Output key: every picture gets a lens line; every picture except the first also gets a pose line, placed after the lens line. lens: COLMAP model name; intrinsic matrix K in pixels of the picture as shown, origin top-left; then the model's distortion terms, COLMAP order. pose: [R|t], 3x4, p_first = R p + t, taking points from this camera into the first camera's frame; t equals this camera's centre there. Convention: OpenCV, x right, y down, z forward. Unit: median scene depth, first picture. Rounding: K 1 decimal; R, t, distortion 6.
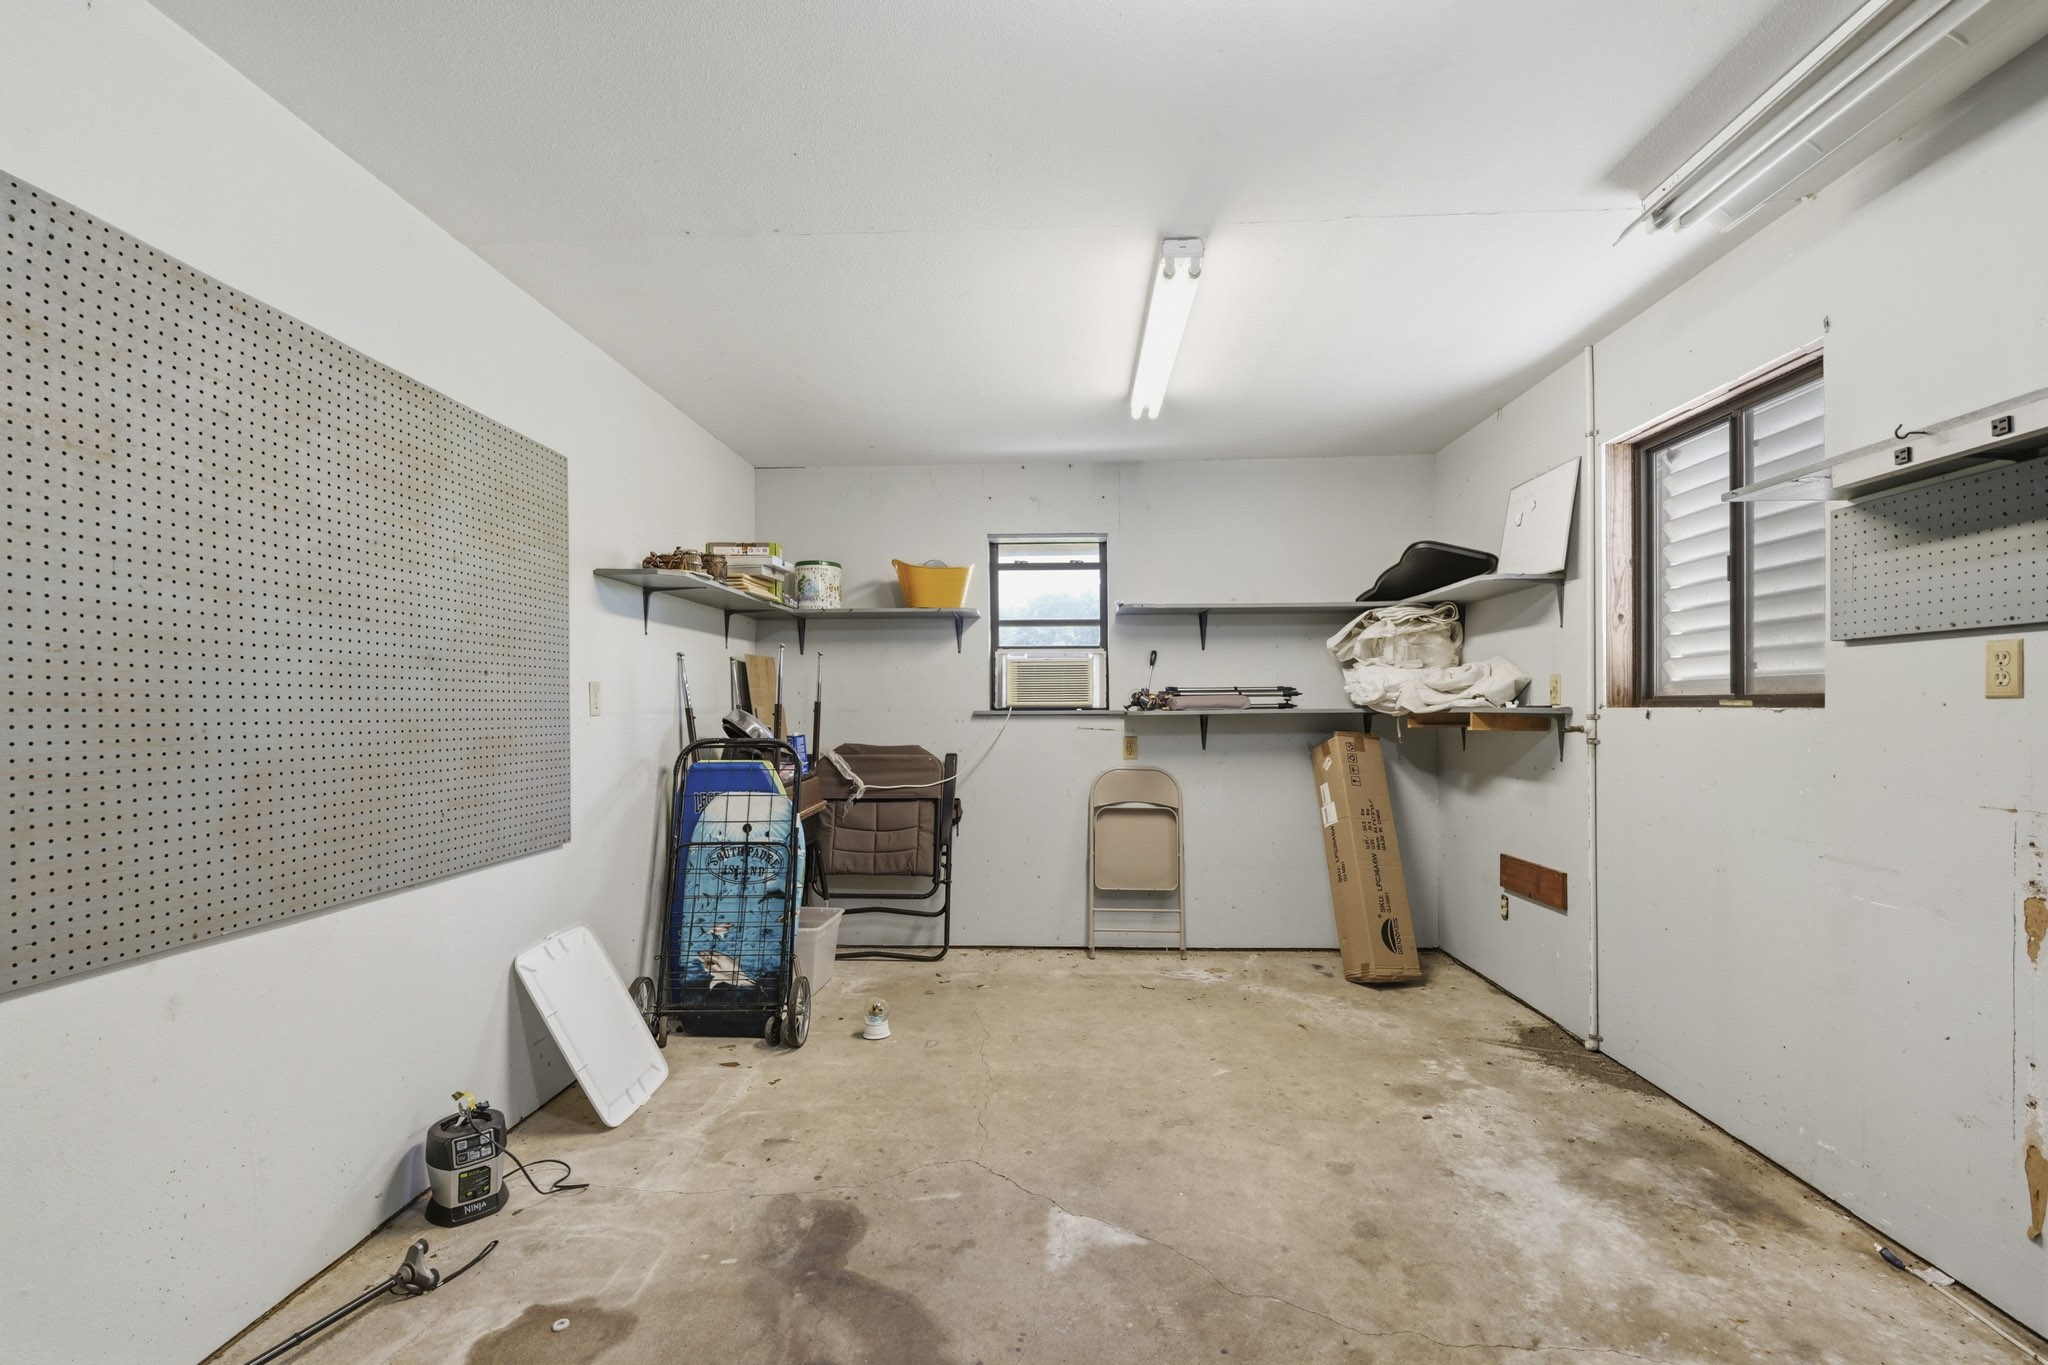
lens RADIAL K [[905.4, 0, 1021.7], [0, 905.4, 703.5], [0, 0, 1]] dist [-0.002643, 0.000905]
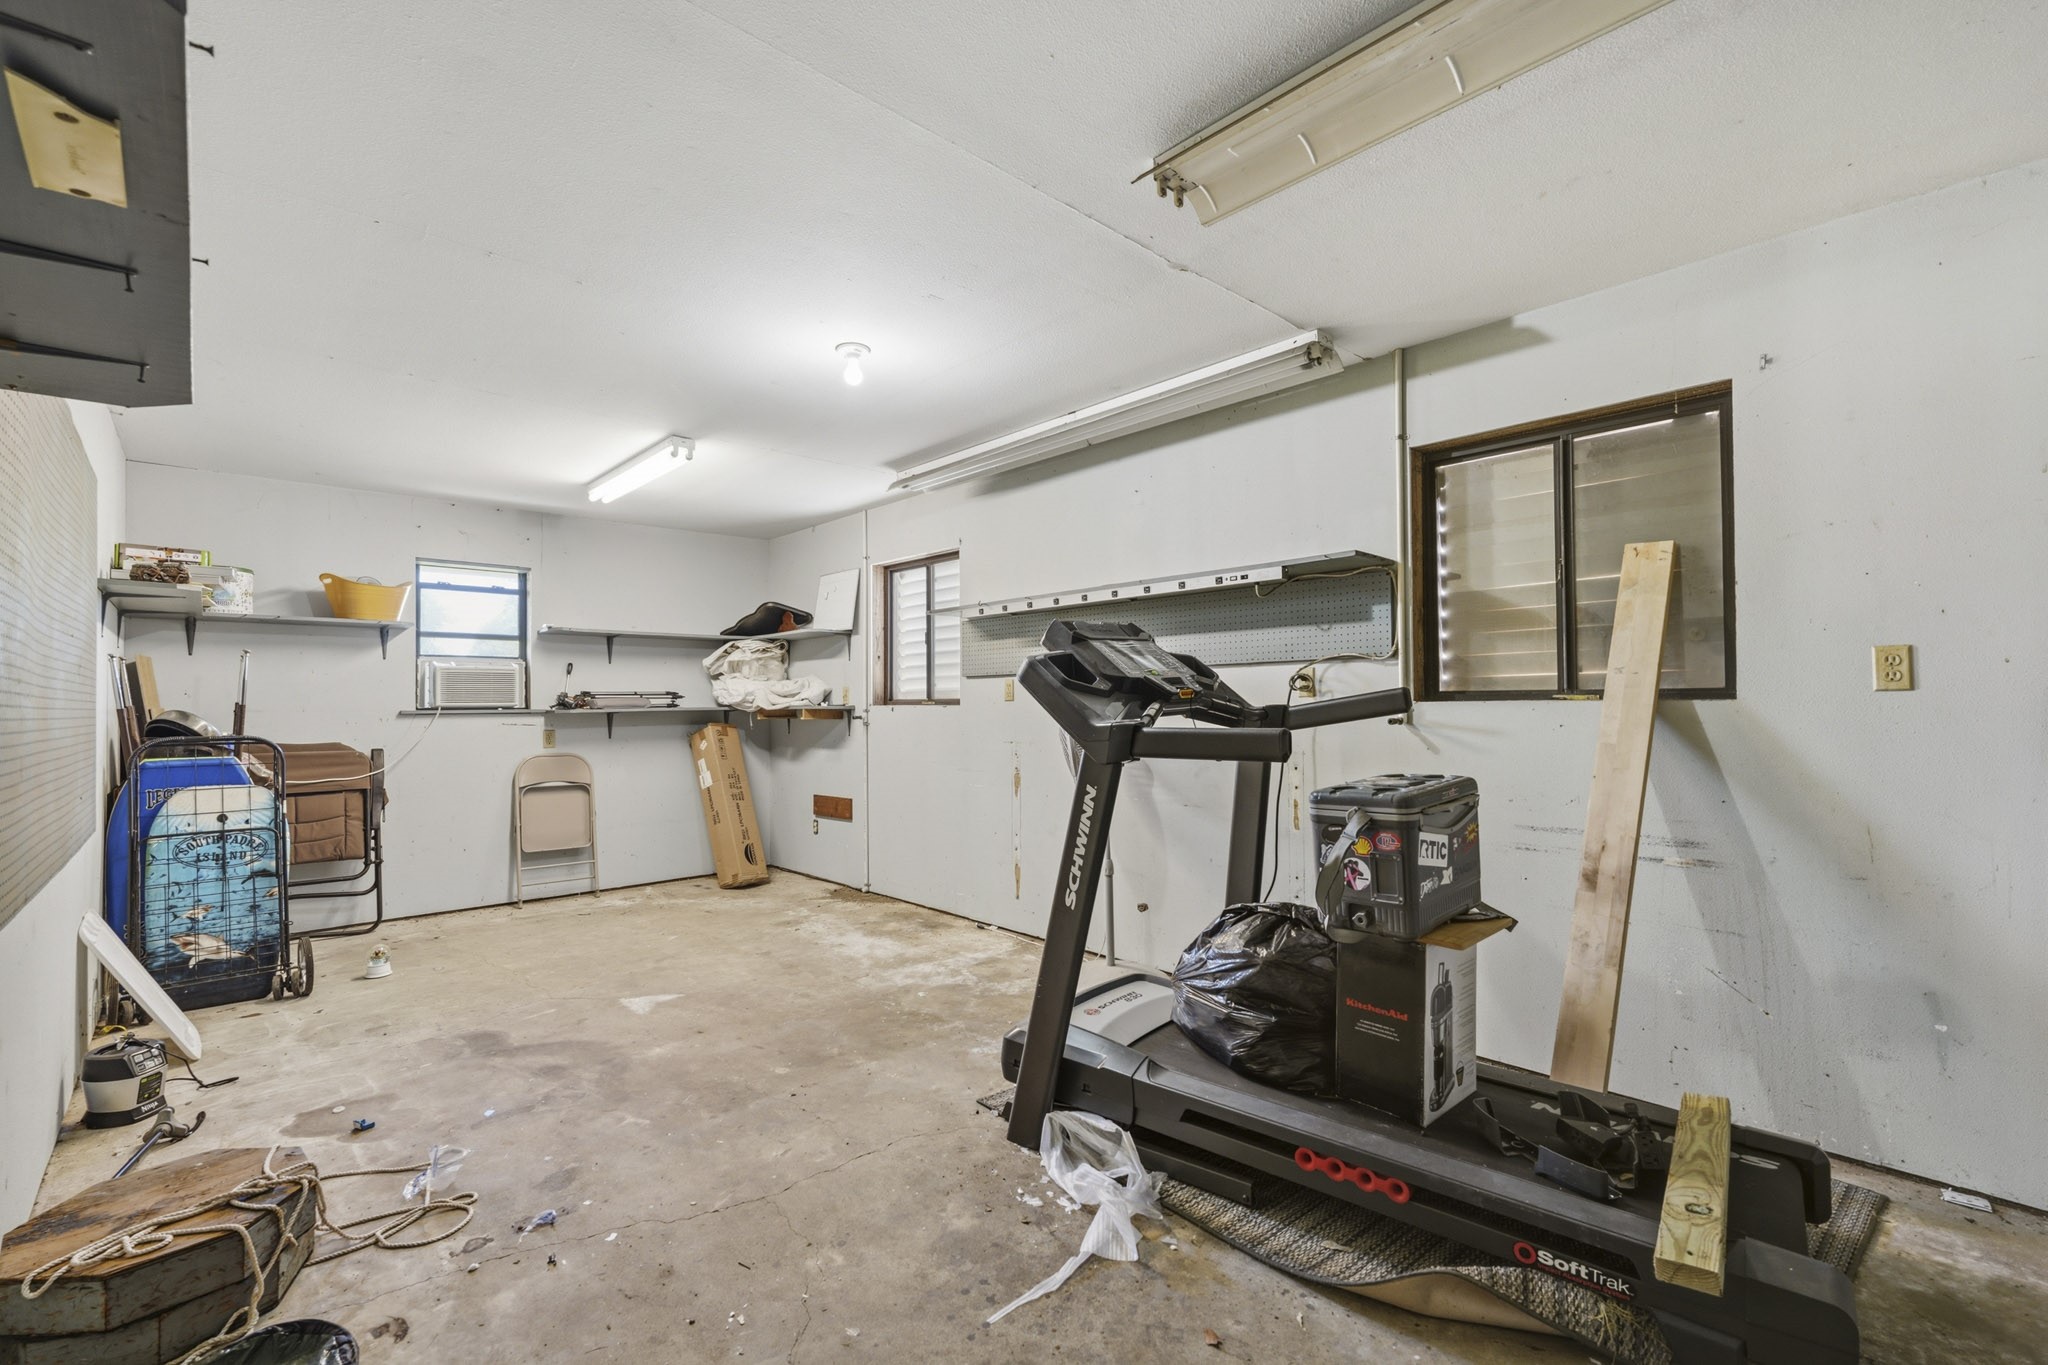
lens RADIAL K [[905.4, 0, 1024.0], [0, 905.4, 693.3], [0, 0, 1]] dist [-0.002643, 0.000905]
pose [[0.702077, 0.006807, 0.712068, -0.404554], [0.001967, 0.999932, -0.011498, 0.001049], [-0.712098, 0.009474, 0.702016, -0.464907]]
